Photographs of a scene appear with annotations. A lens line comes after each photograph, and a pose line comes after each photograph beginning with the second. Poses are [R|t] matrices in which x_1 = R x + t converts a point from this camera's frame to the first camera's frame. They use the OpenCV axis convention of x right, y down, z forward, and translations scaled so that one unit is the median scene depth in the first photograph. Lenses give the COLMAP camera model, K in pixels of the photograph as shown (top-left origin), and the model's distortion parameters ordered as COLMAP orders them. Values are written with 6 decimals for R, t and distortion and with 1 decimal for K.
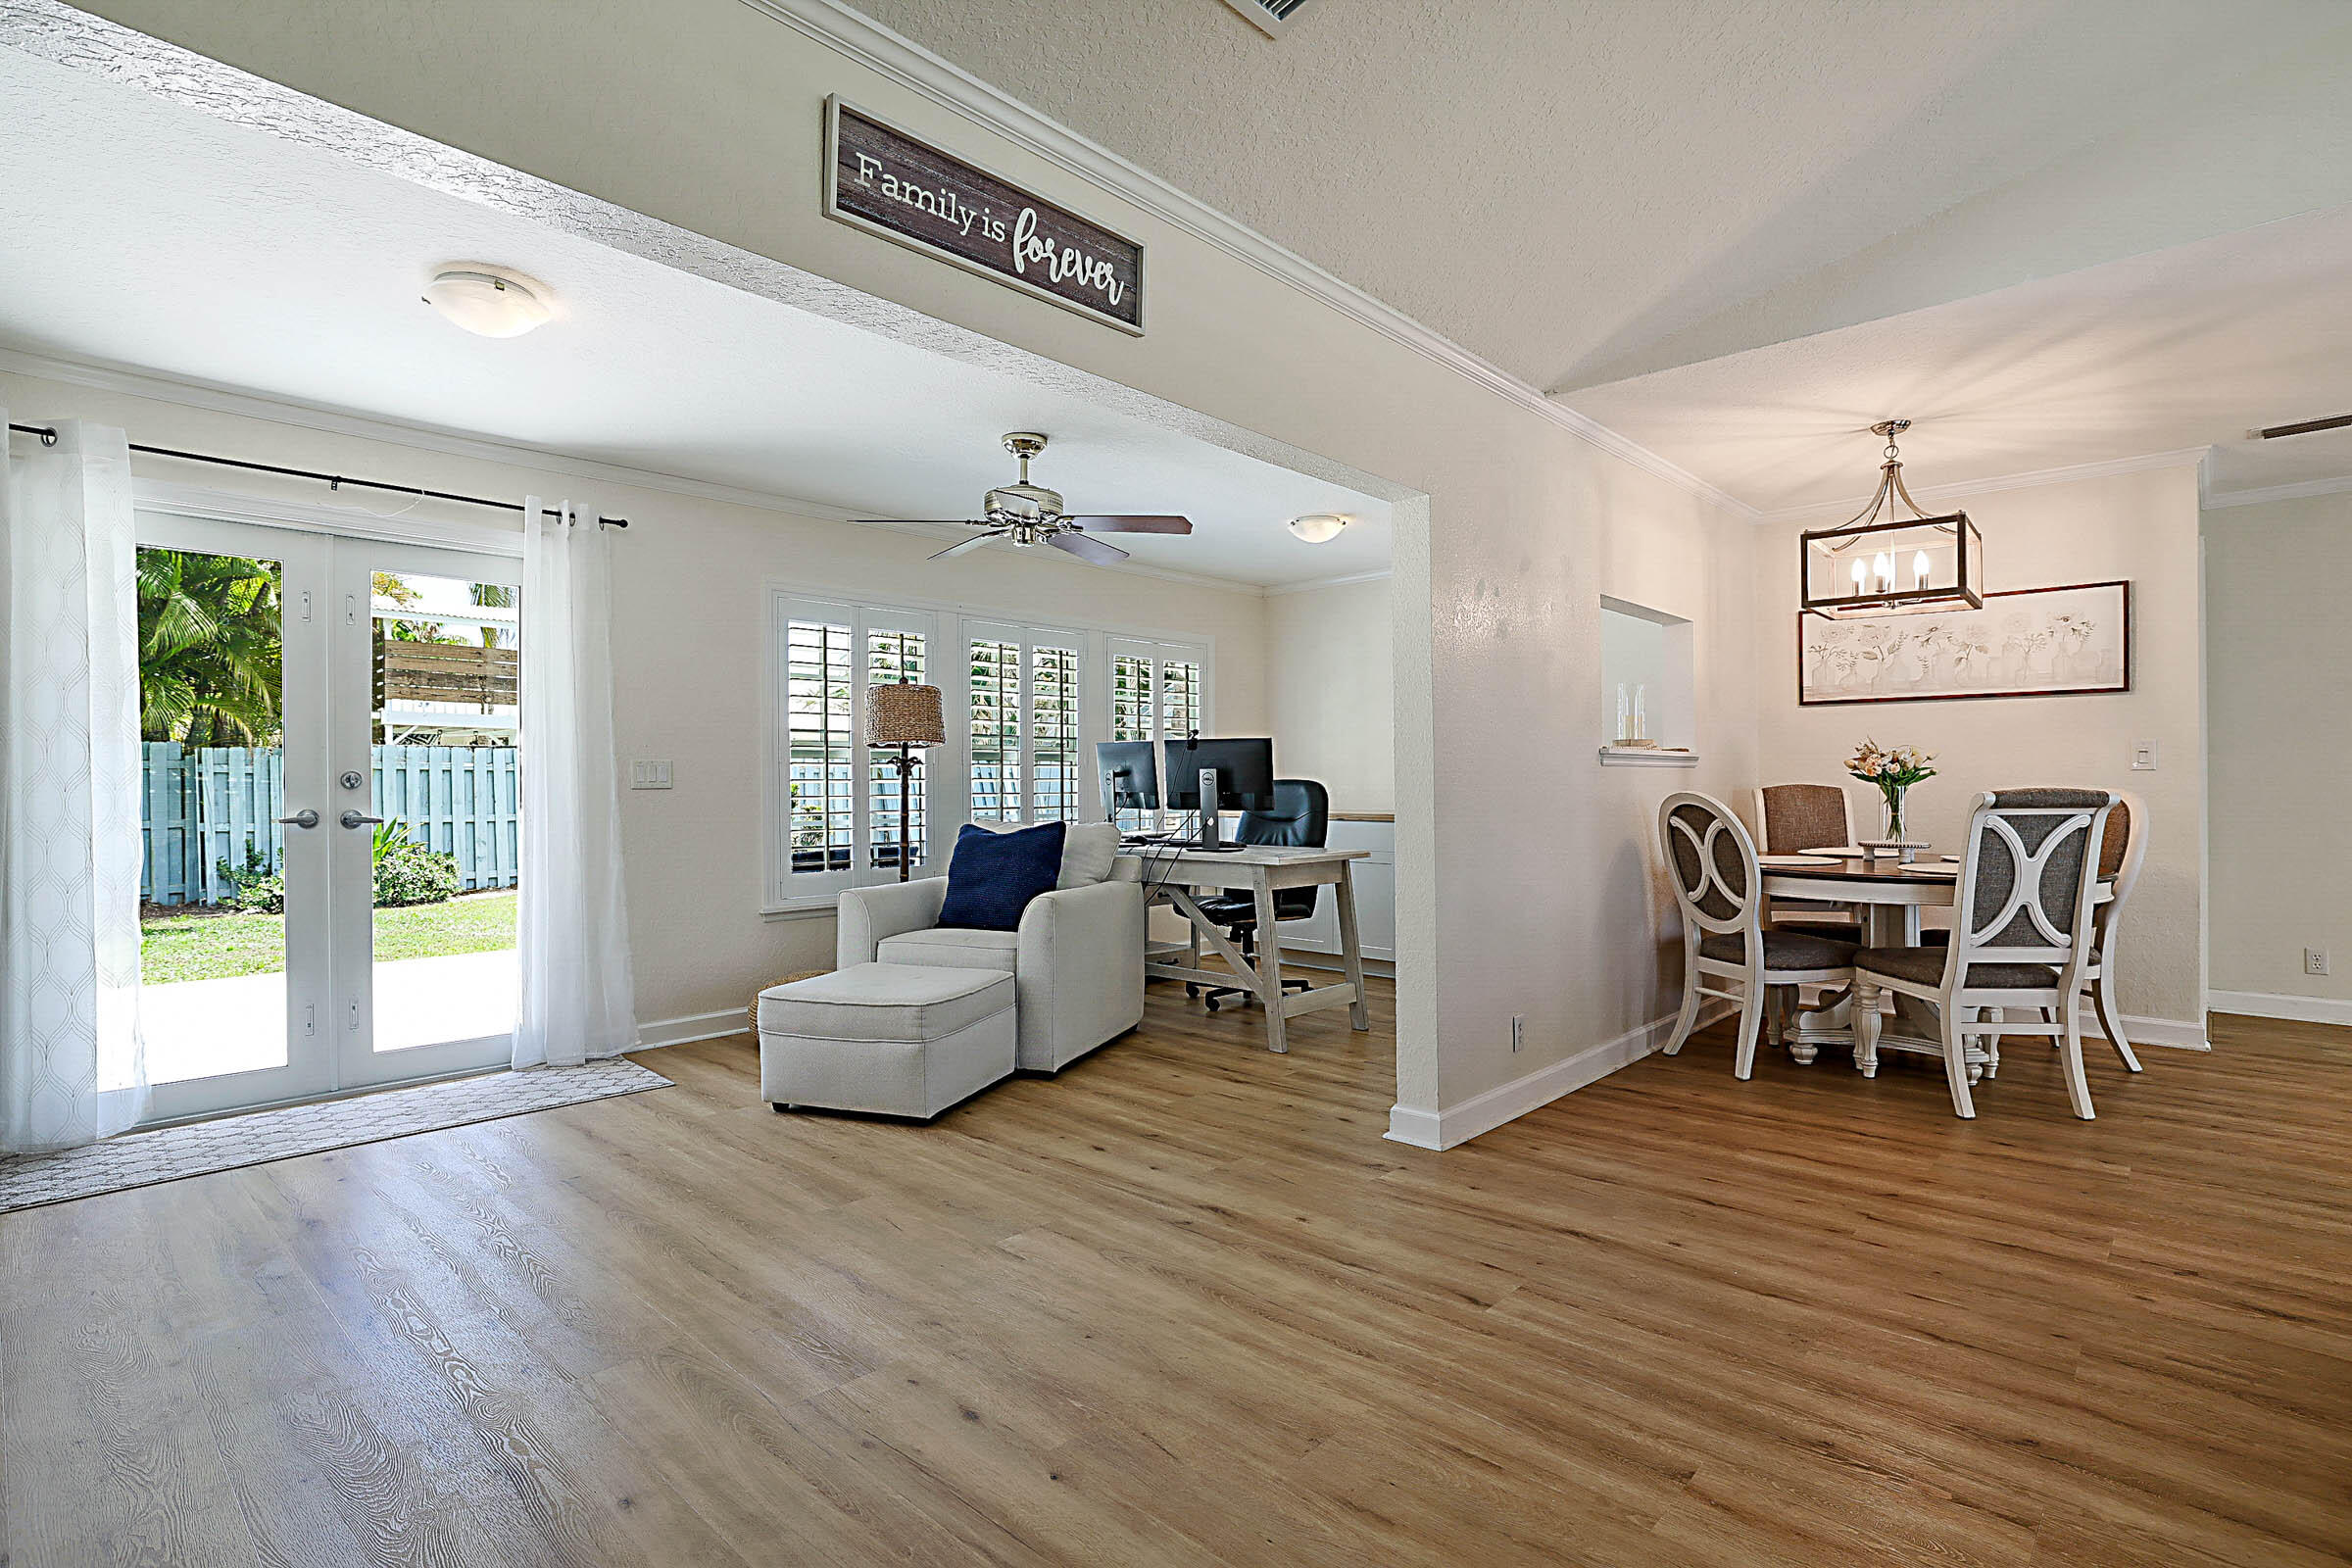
lens RADIAL K [[1145.4, 0, 1179.9], [0, 1145.4, 783.1], [0, 0, 1]] dist [-0.044717, 0.026992]
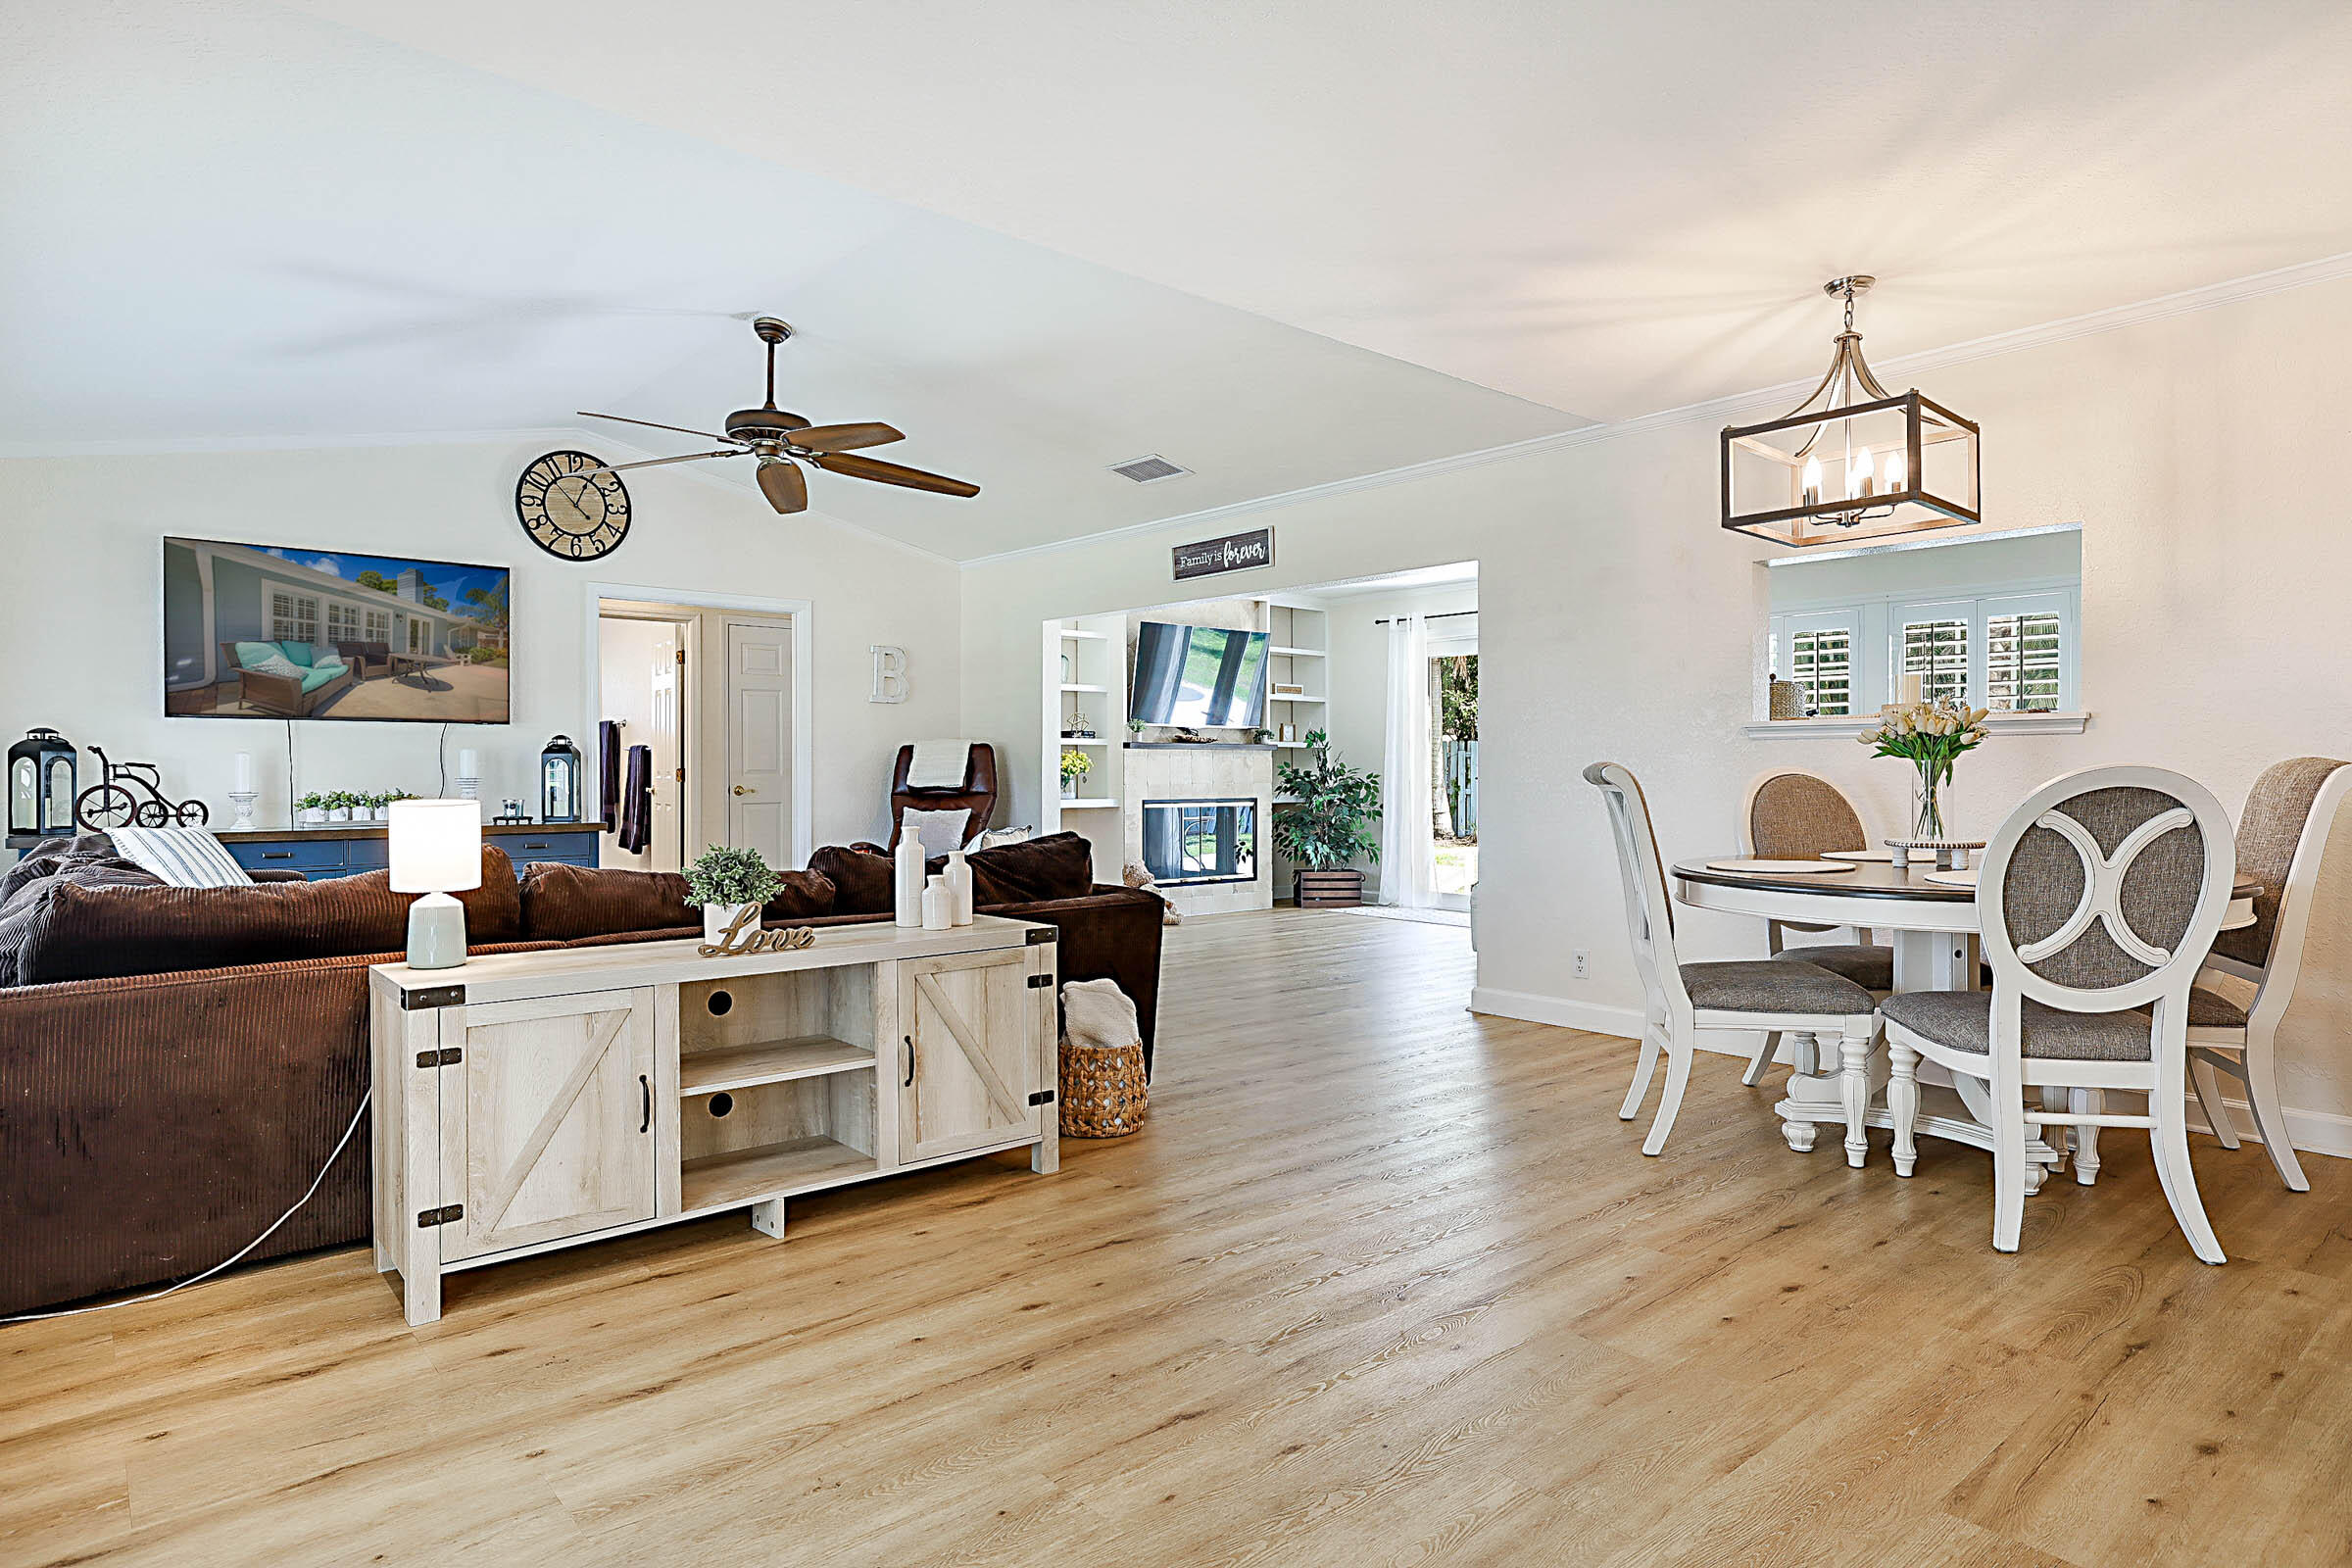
lens RADIAL K [[1320.3, 0, 1164.0], [0, 1320.3, 774.7], [0, 0, 1]] dist [-0.006290, 0.013680]
pose [[-0.121538, 0.008709, -0.992549, 1.570497], [0.002341, 0.999961, 0.008488, 0.004589], [0.992584, -0.001292, -0.121554, 0.656017]]
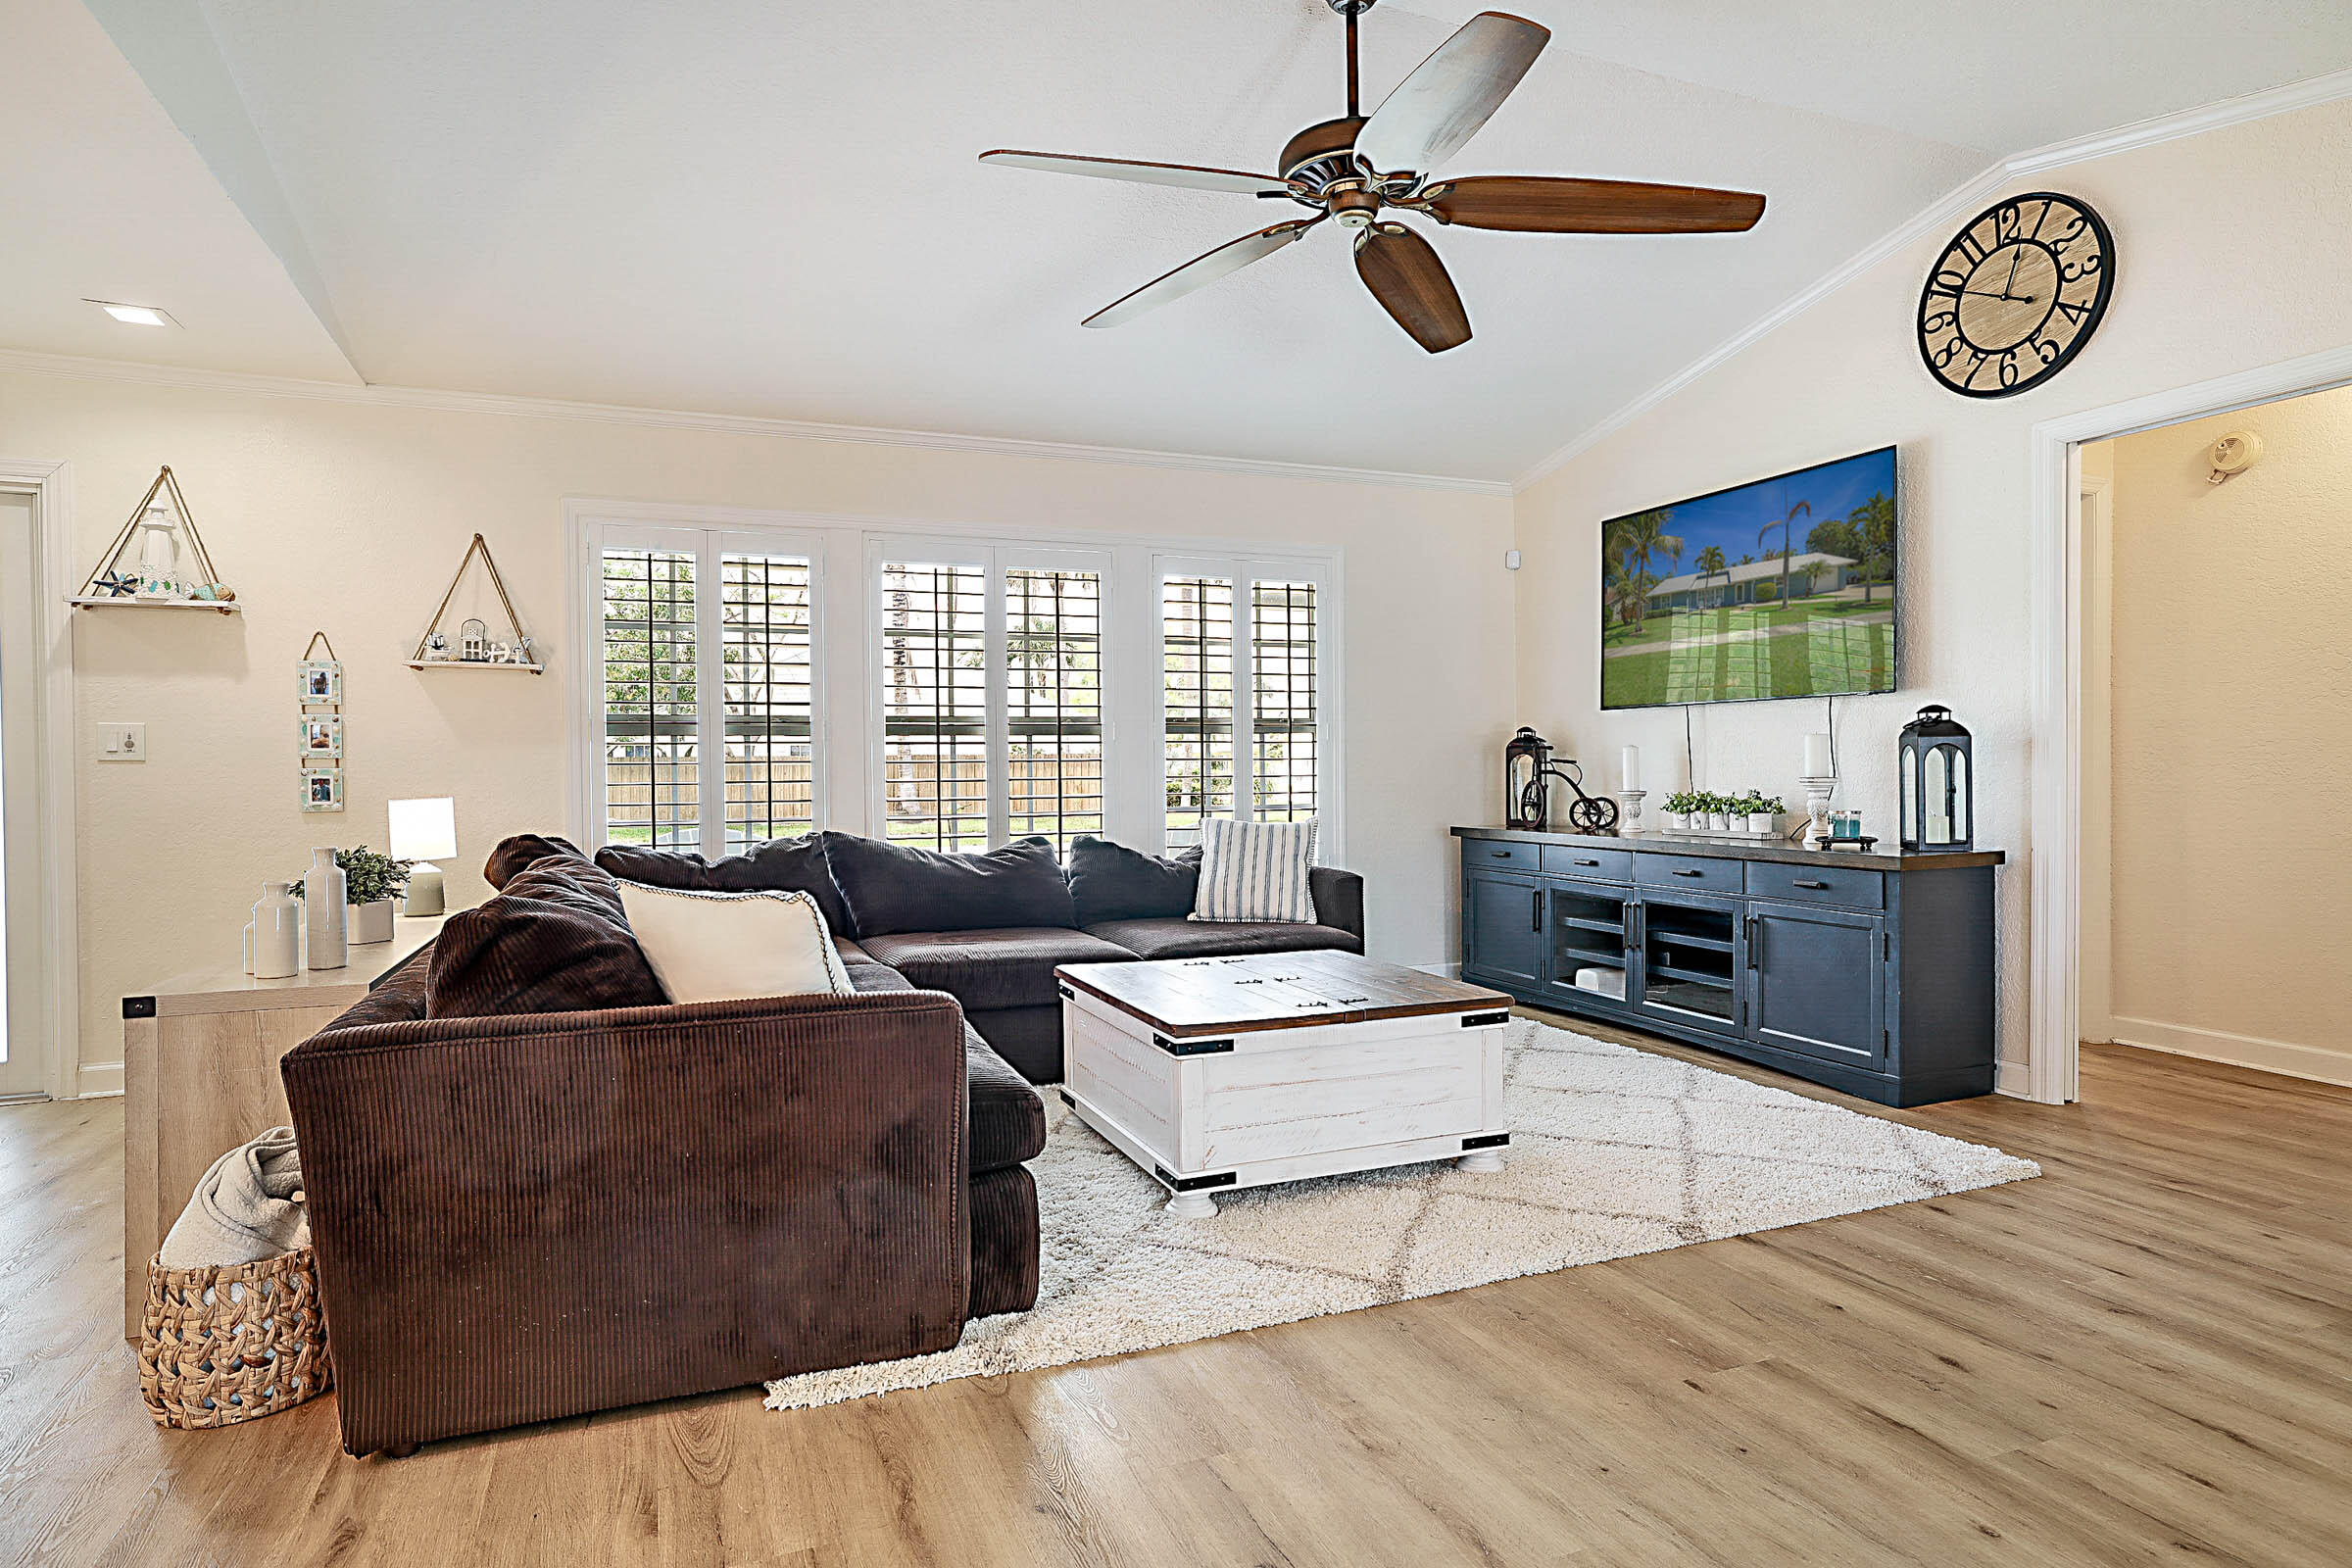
lens RADIAL K [[1286.1, 0, 1176.0], [0, 1286.1, 784.0], [0, 0, 1]] dist [-0.023703, 0.019905]
pose [[-0.906670, 0.007136, 0.421781, 0.108146], [0.012333, 0.999878, 0.009596, 0.009554], [-0.421661, 0.013903, -0.906647, 0.805318]]
